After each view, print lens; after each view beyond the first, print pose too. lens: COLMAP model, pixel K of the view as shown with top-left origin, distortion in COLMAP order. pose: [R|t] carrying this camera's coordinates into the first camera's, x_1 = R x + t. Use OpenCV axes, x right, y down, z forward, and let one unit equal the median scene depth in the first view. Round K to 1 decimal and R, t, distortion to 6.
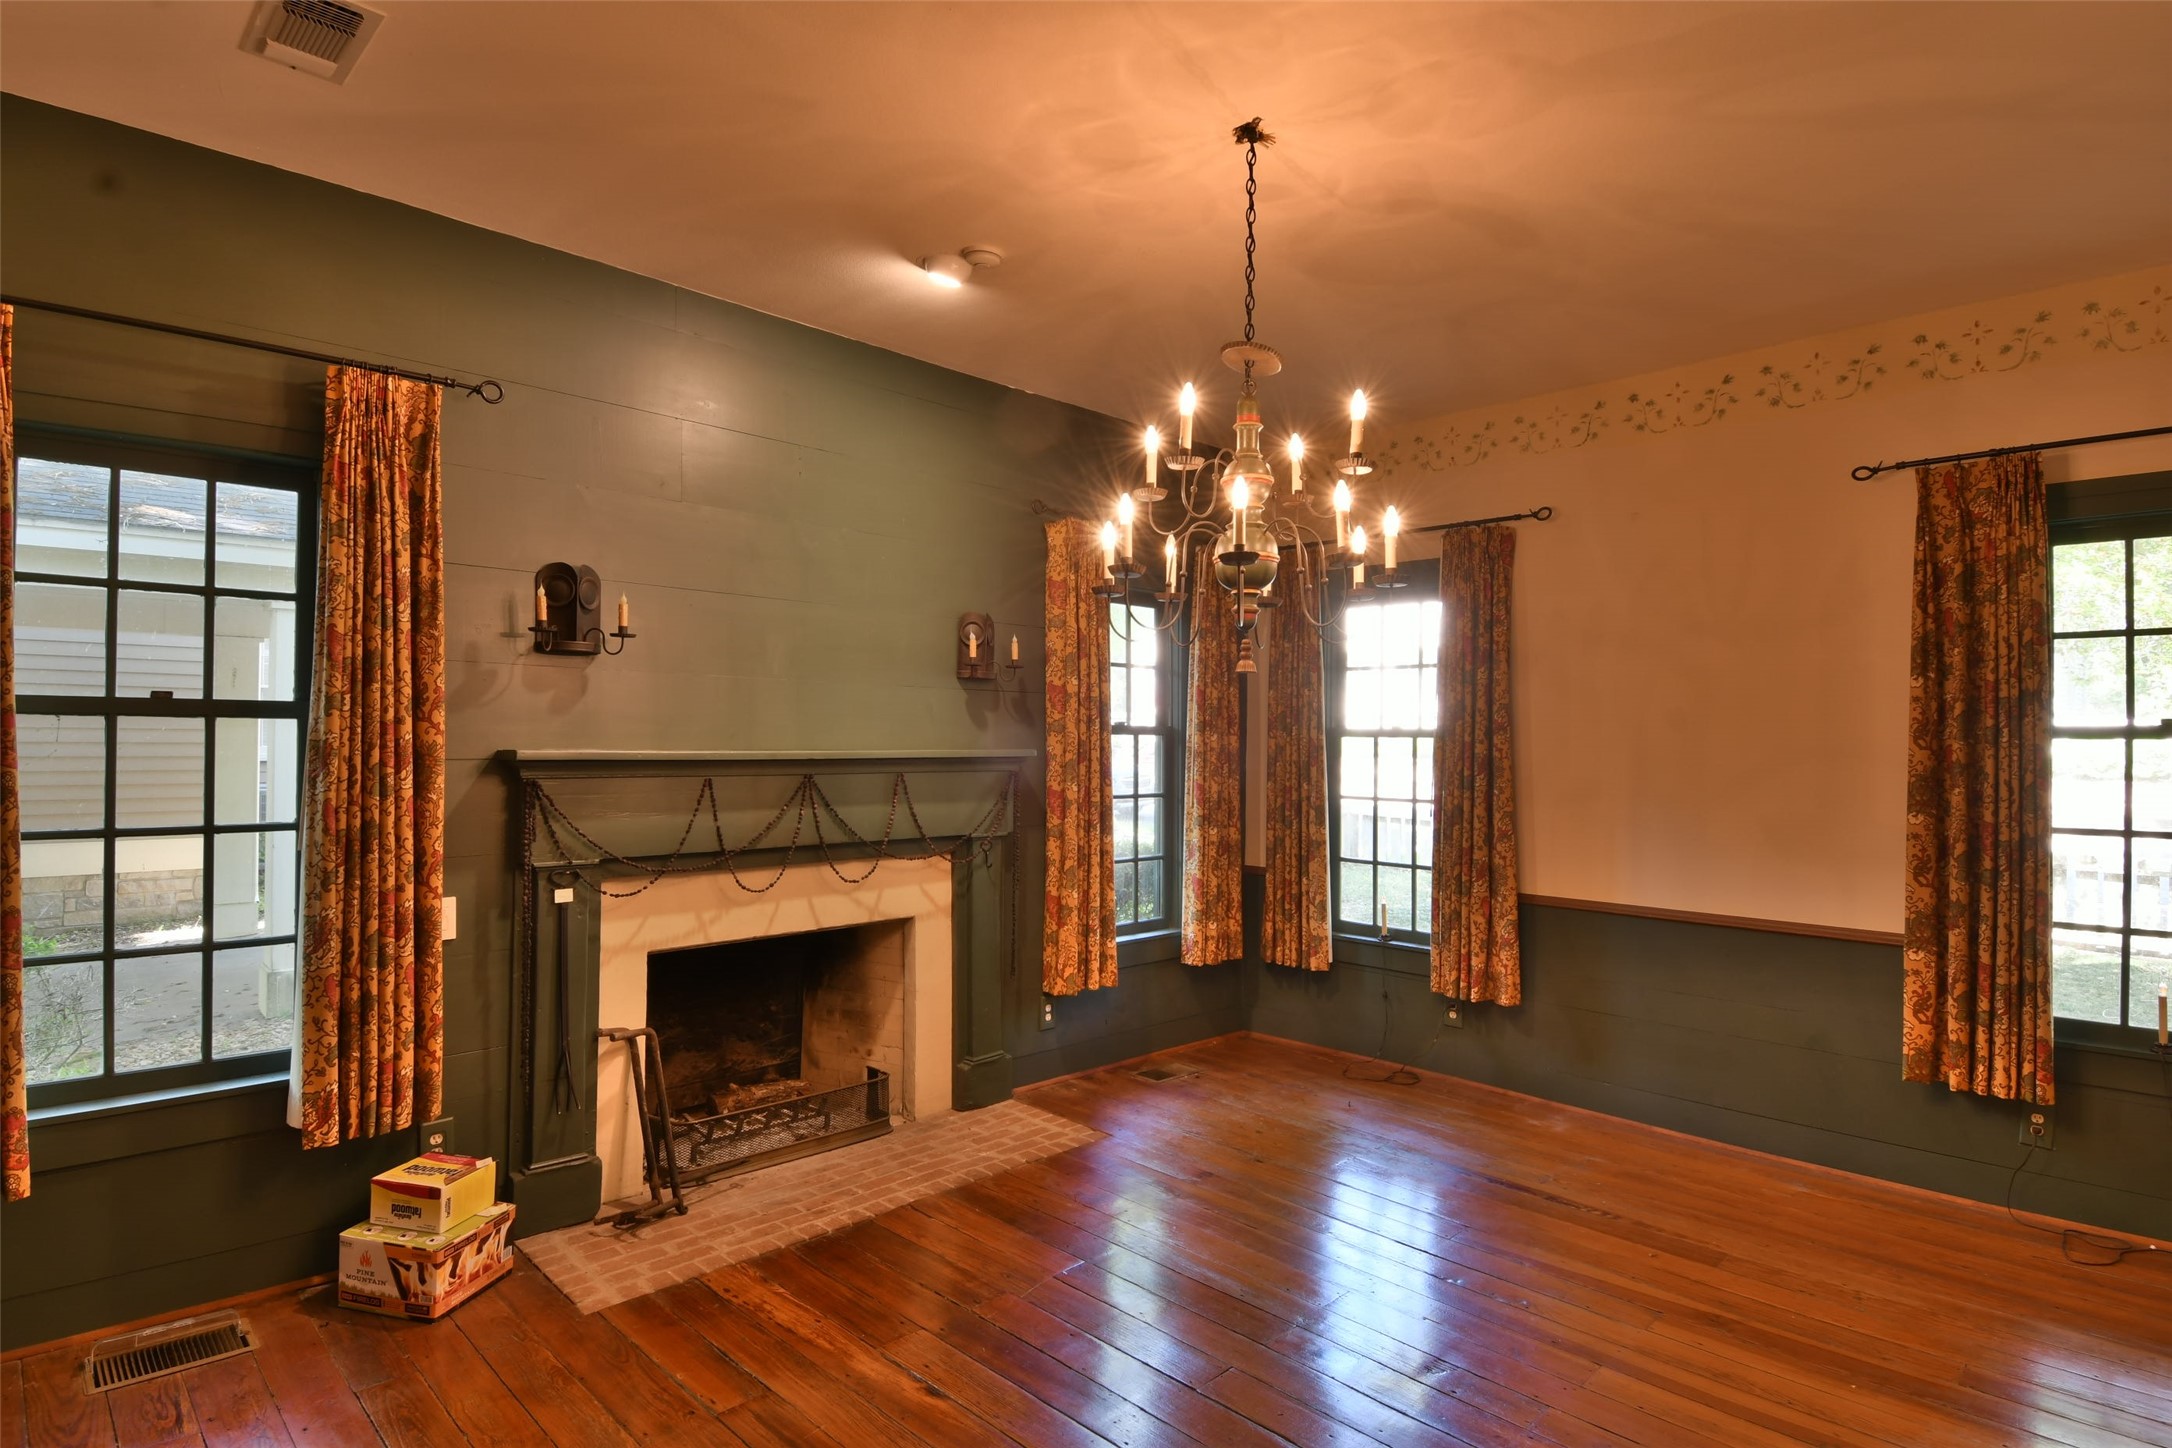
lens RADIAL K [[1129.3, 0, 1096.4], [0, 1129.3, 732.4], [0, 0, 1]] dist [0.025461, -0.032180]
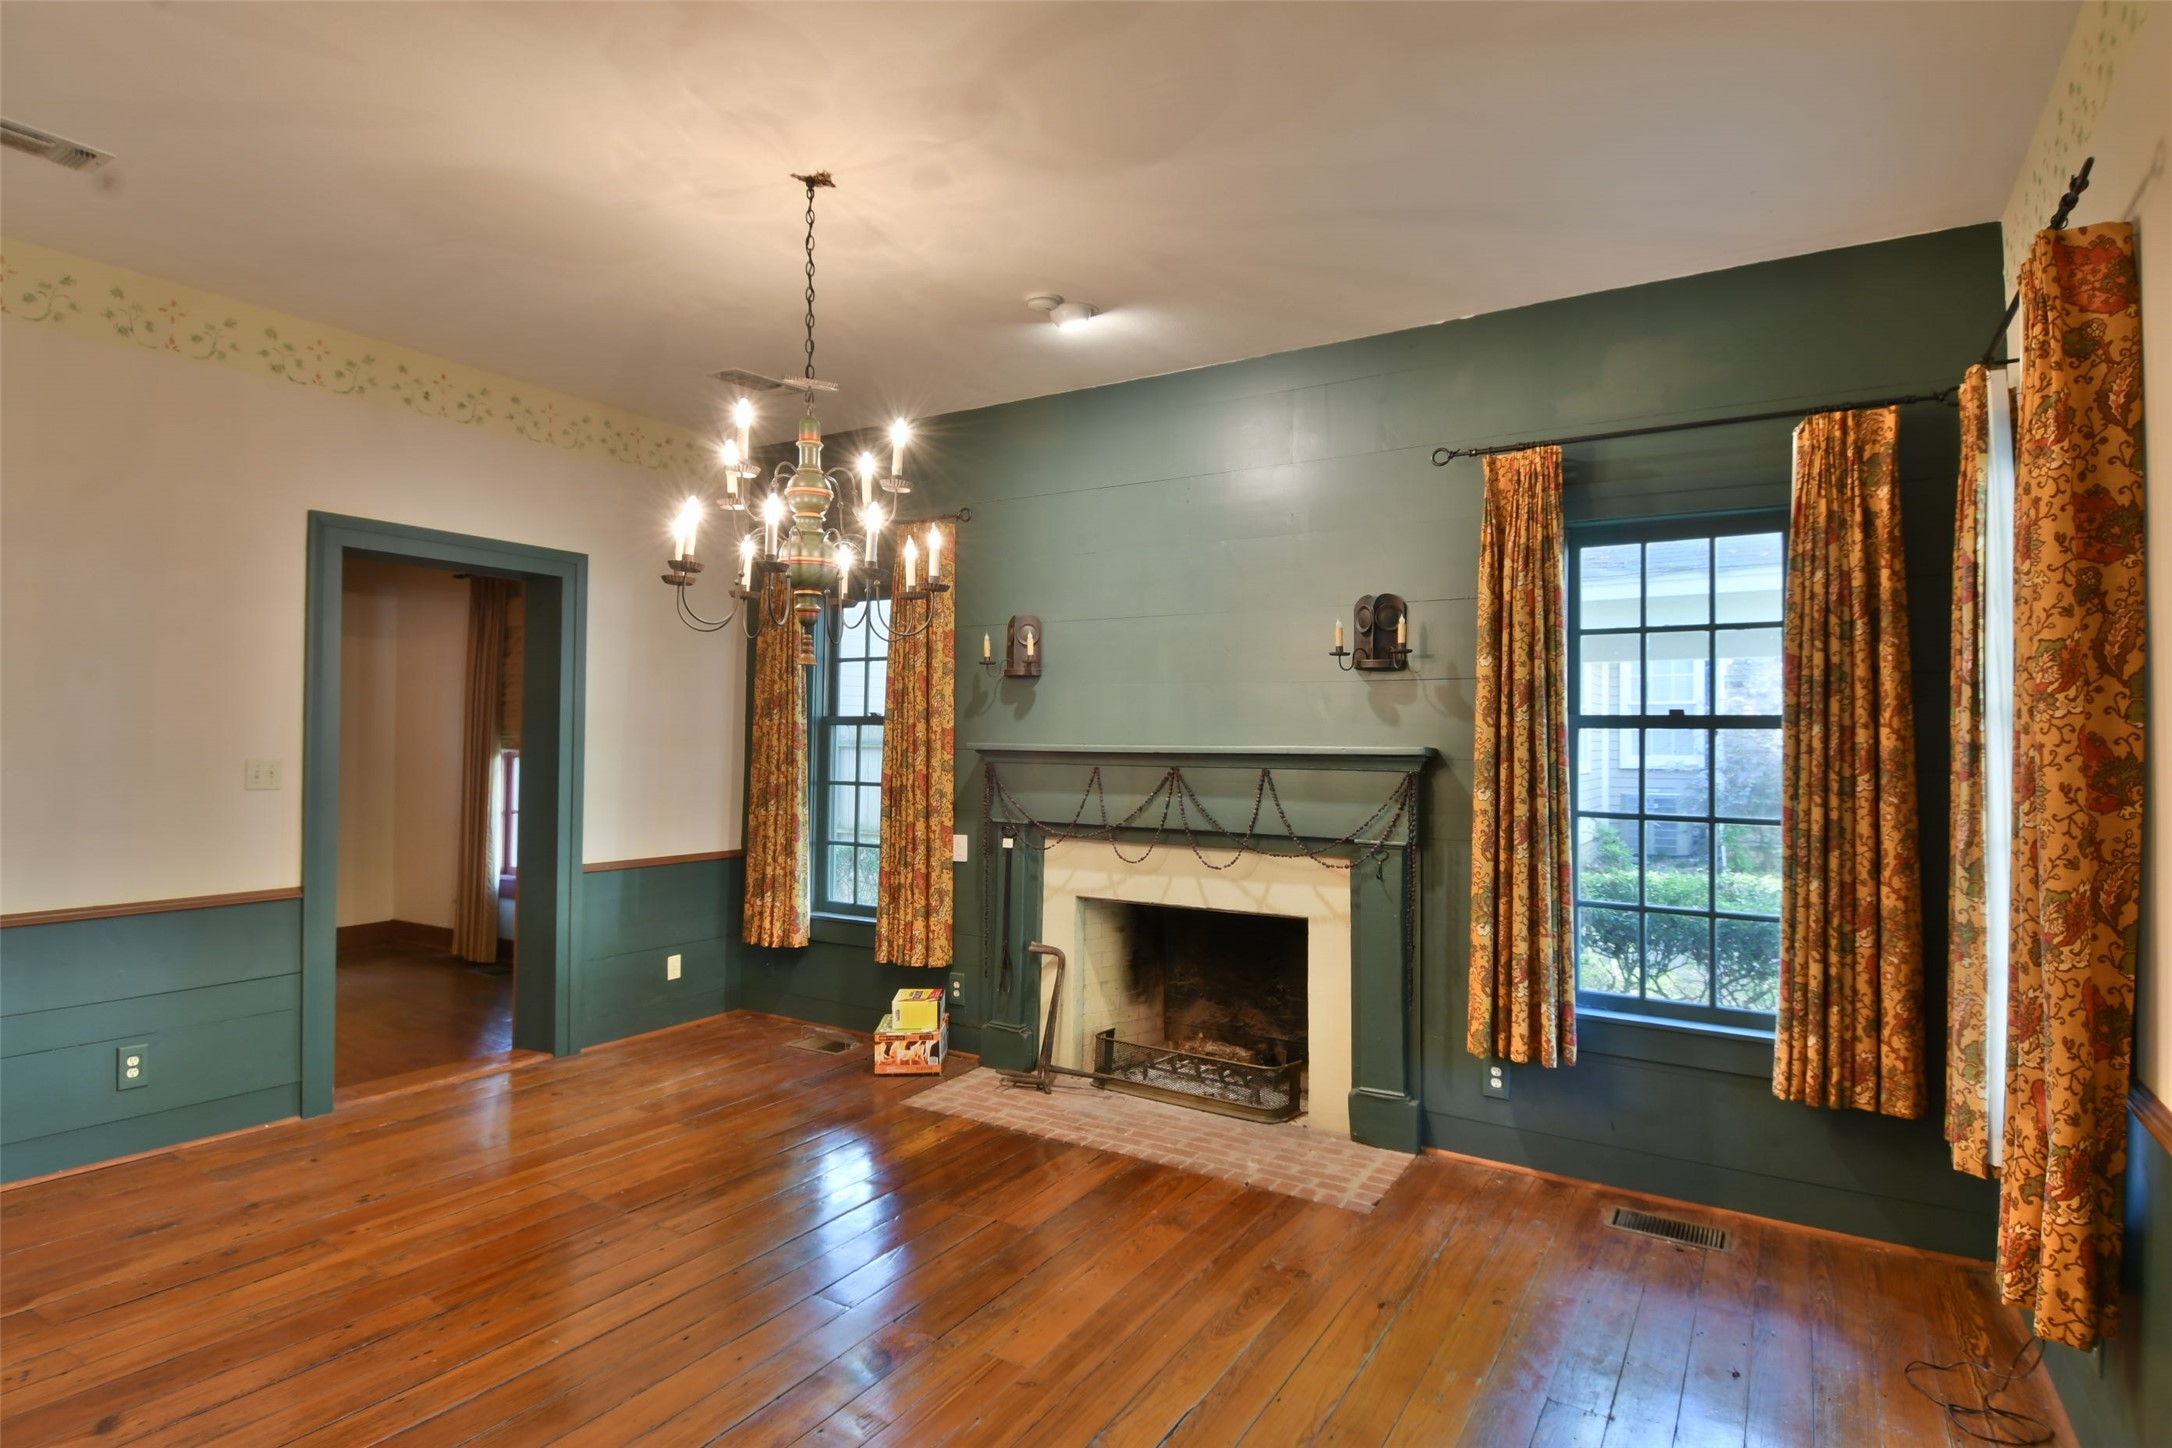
lens RADIAL K [[1129.3, 0, 1075.7], [0, 1129.3, 734.4], [0, 0, 1]] dist [0.025461, -0.032180]
pose [[0.227252, -0.011469, -0.973768, 0.819036], [-0.000175, 0.999930, -0.011818, 0.018310], [0.973836, 0.002856, 0.227234, 0.641758]]
